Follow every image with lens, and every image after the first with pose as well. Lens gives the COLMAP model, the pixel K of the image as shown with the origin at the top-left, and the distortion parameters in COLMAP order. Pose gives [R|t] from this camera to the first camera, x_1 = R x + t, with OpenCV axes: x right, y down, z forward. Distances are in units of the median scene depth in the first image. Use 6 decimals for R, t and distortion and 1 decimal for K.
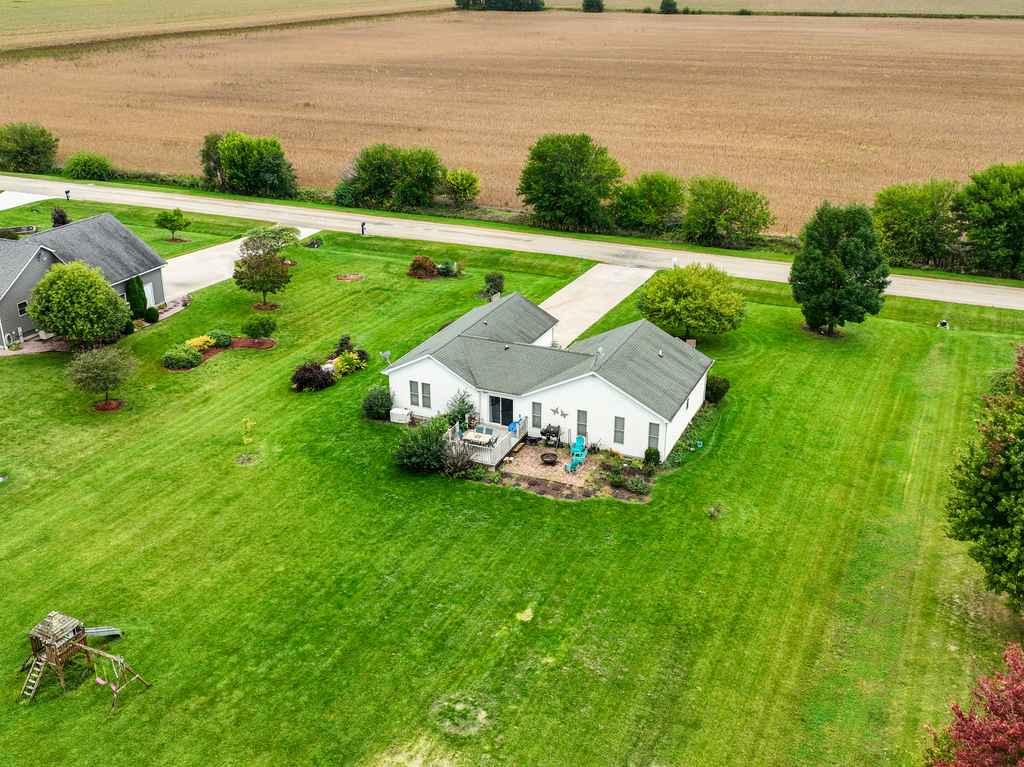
lens RADIAL K [[1029.2, 0, 519.0], [0, 1029.2, 382.8], [0, 0, 1]] dist [0.010497, 0.008659]
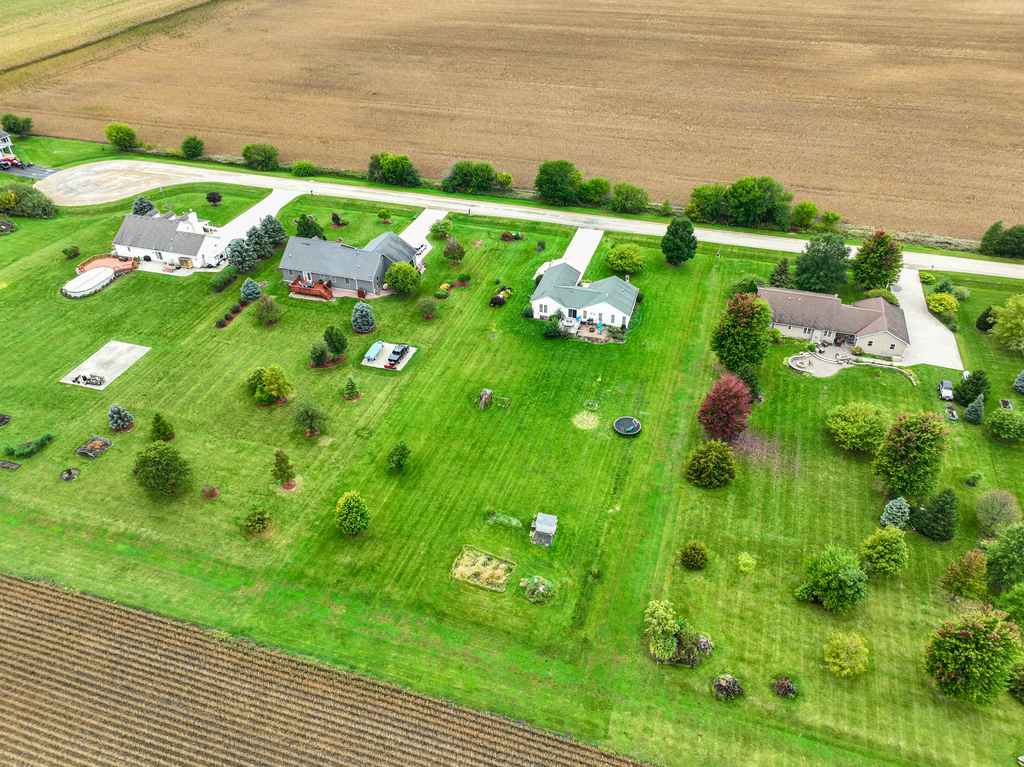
lens RADIAL K [[767.7, 0, 518.2], [0, 767.7, 380.8], [0, 0, 1]] dist [0.008788, 0.003760]
pose [[0.992195, -0.078108, 0.097198, -0.400100], [0.052198, 0.968088, 0.245114, -0.334029], [-0.113241, -0.238128, 0.964610, -1.179895]]
